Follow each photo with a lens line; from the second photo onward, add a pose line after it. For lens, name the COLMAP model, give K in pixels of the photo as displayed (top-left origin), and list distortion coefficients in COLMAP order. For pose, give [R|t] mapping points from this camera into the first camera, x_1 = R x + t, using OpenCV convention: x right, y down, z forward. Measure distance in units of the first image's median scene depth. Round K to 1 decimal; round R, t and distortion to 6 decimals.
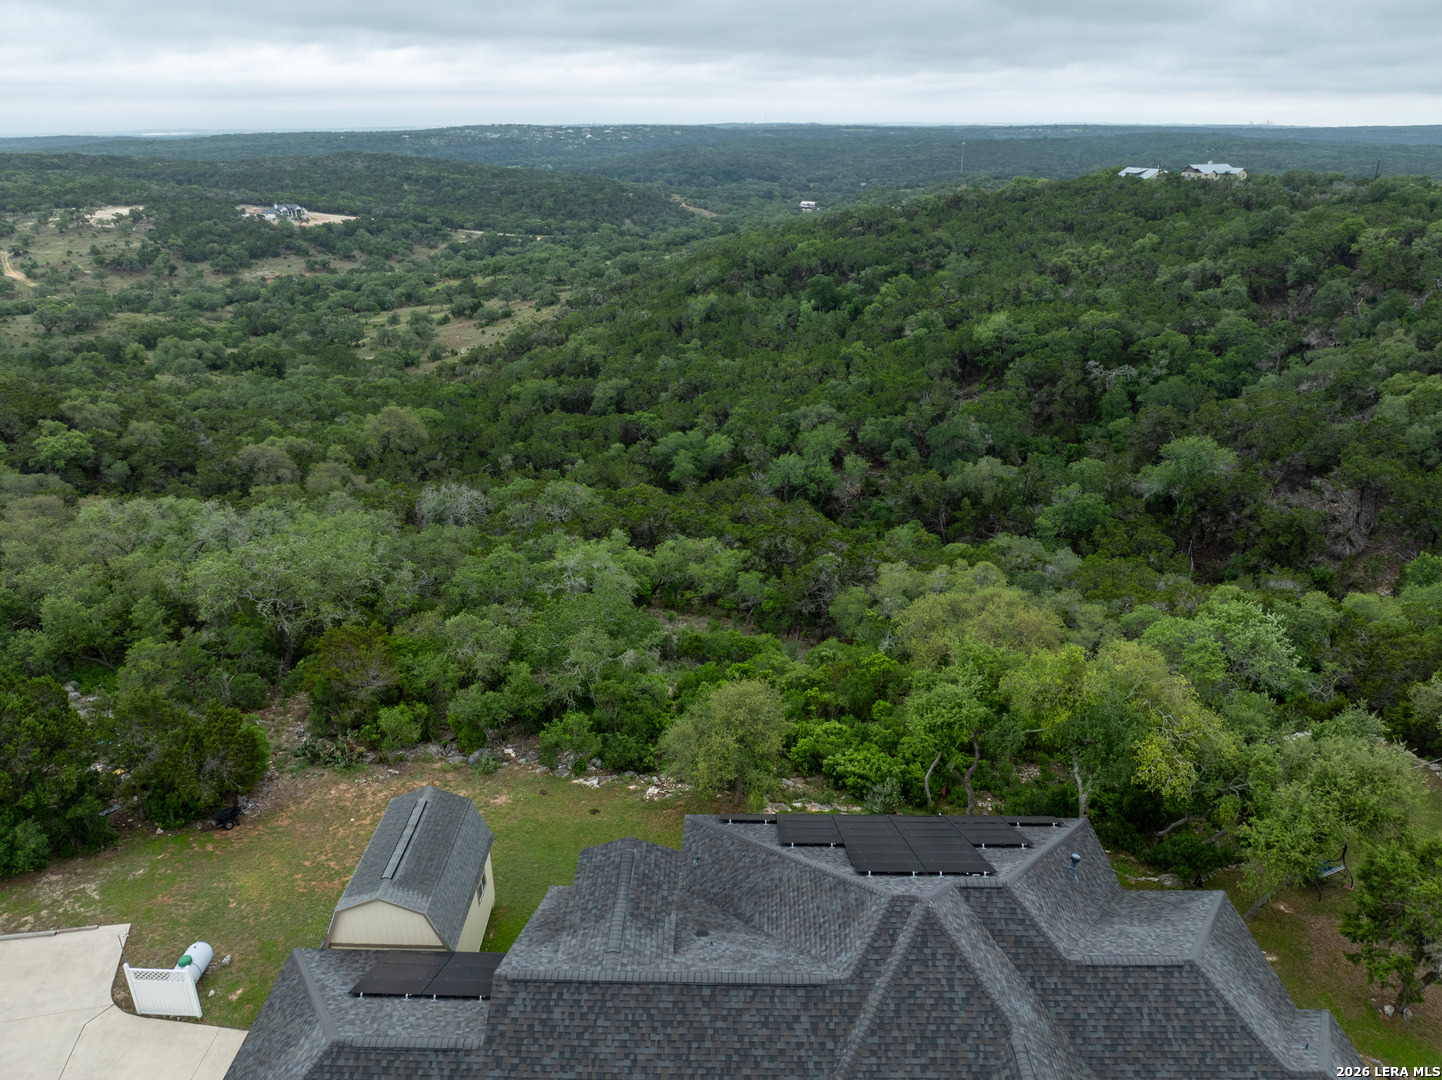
lens RADIAL K [[1017.5, 0, 723.8], [0, 1017.5, 537.9], [0, 0, 1]] dist [-0.043950, 0.014208]
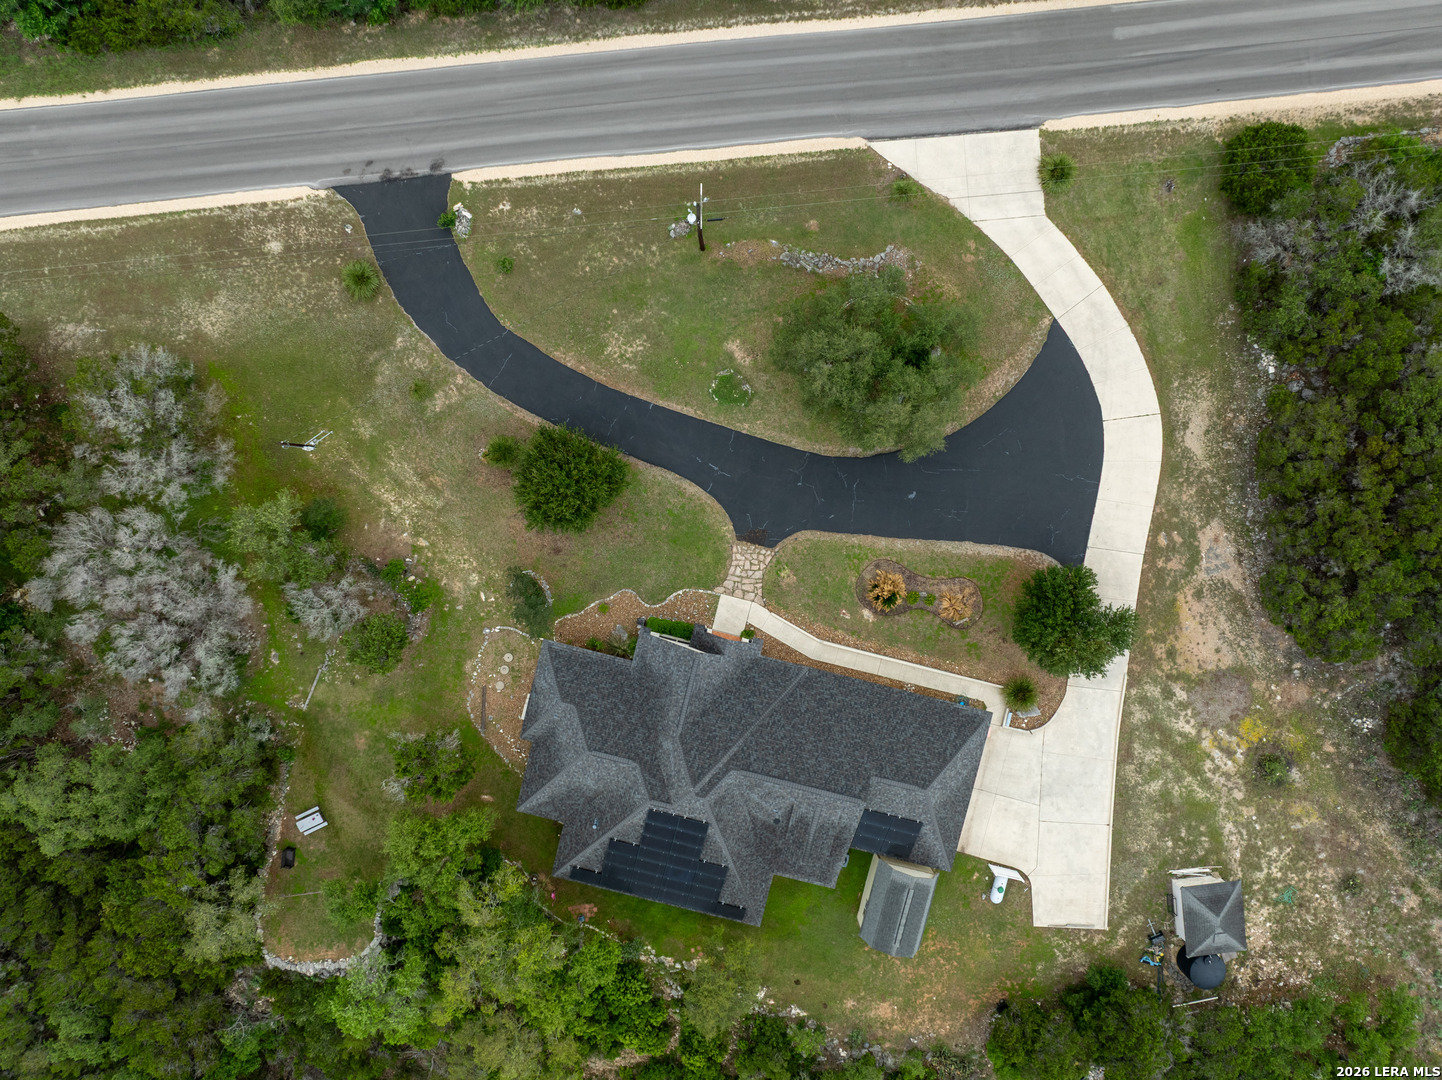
lens RADIAL K [[1017.5, 0, 723.8], [0, 1017.5, 537.9], [0, 0, 1]] dist [-0.043950, 0.014208]
pose [[-0.974637, -0.223636, -0.008386, 0.023172], [0.086304, -0.410169, 0.907917, -0.129597], [-0.206482, 0.884165, 0.419066, -0.046228]]
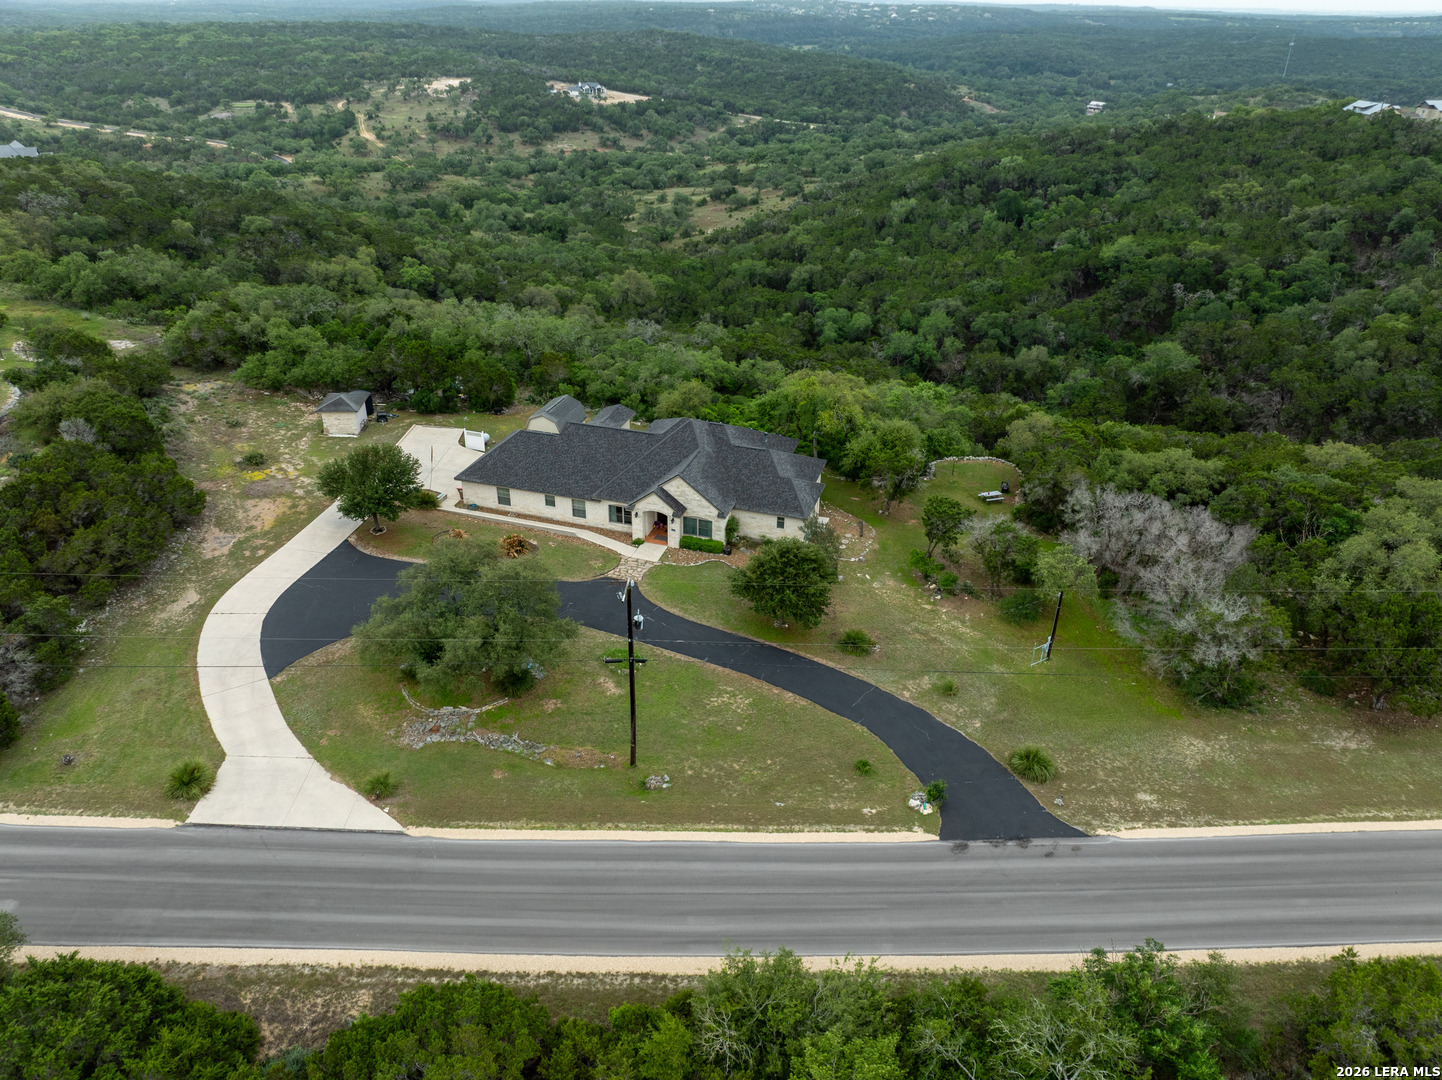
lens RADIAL K [[1017.5, 0, 723.8], [0, 1017.5, 537.9], [0, 0, 1]] dist [-0.043950, 0.014208]
pose [[0.961140, 0.148532, -0.232696, 0.092463], [-0.123399, 0.985178, 0.119153, 0.027194], [0.246945, -0.085809, 0.965223, -0.180259]]
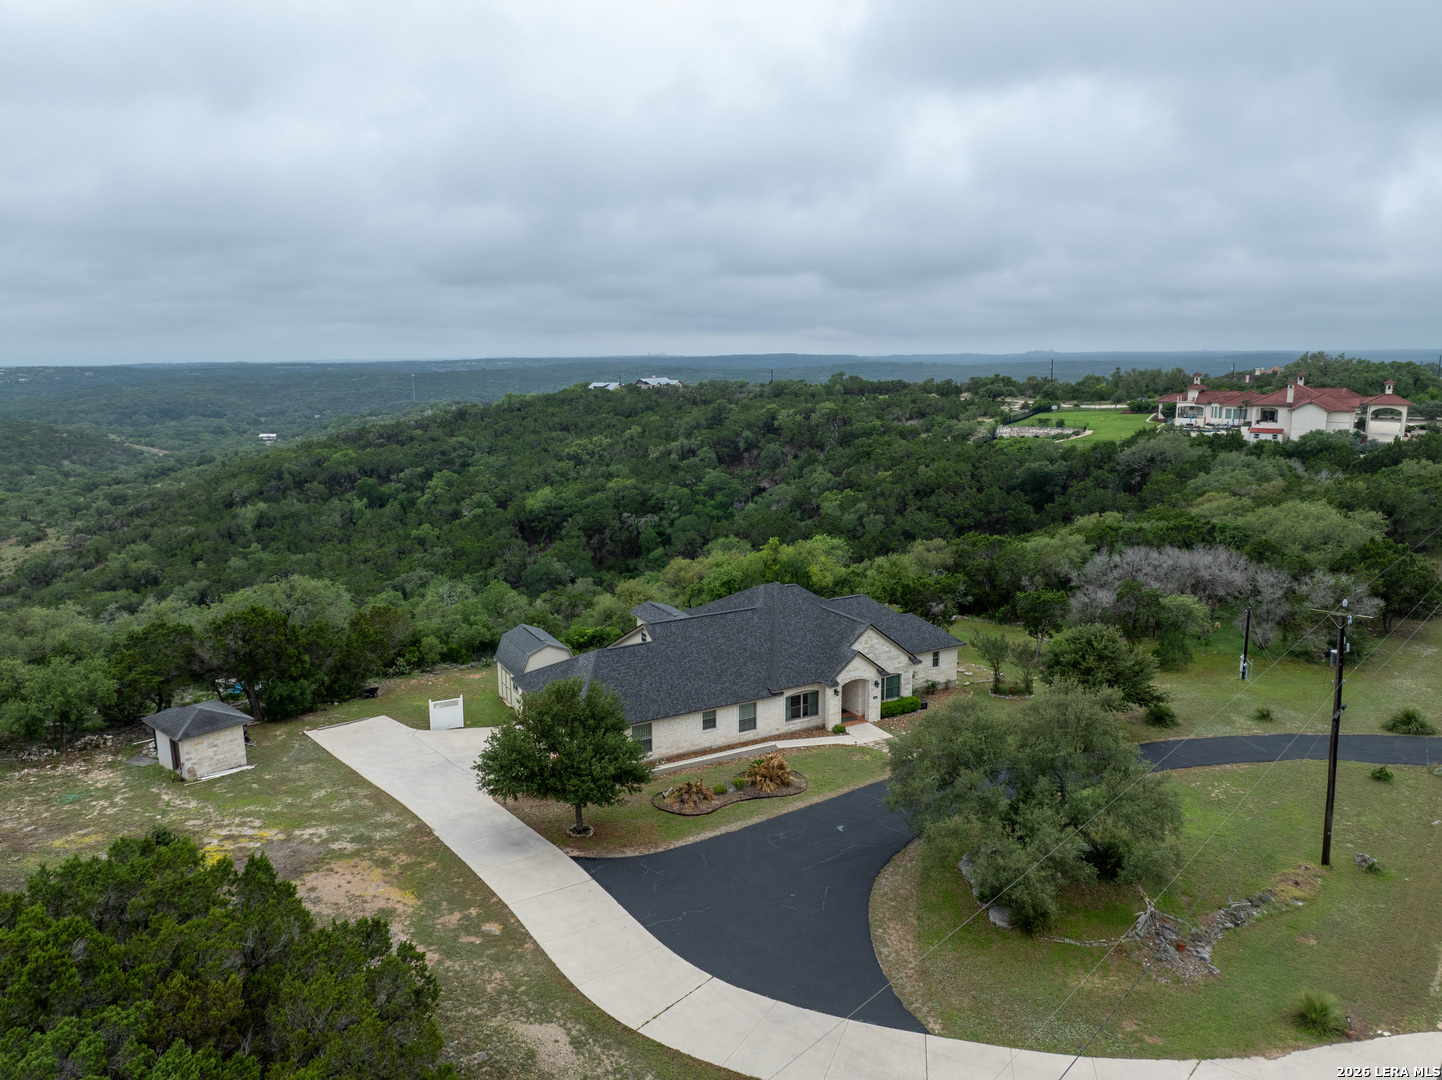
lens RADIAL K [[1015.0, 0, 723.1], [0, 1015.0, 538.0], [0, 0, 1]] dist [-0.030858, -0.006850]
pose [[0.864883, -0.094523, 0.492993, -0.100962], [0.197572, 0.966941, -0.161216, 0.052915], [-0.461457, 0.236834, 0.854966, -0.102784]]
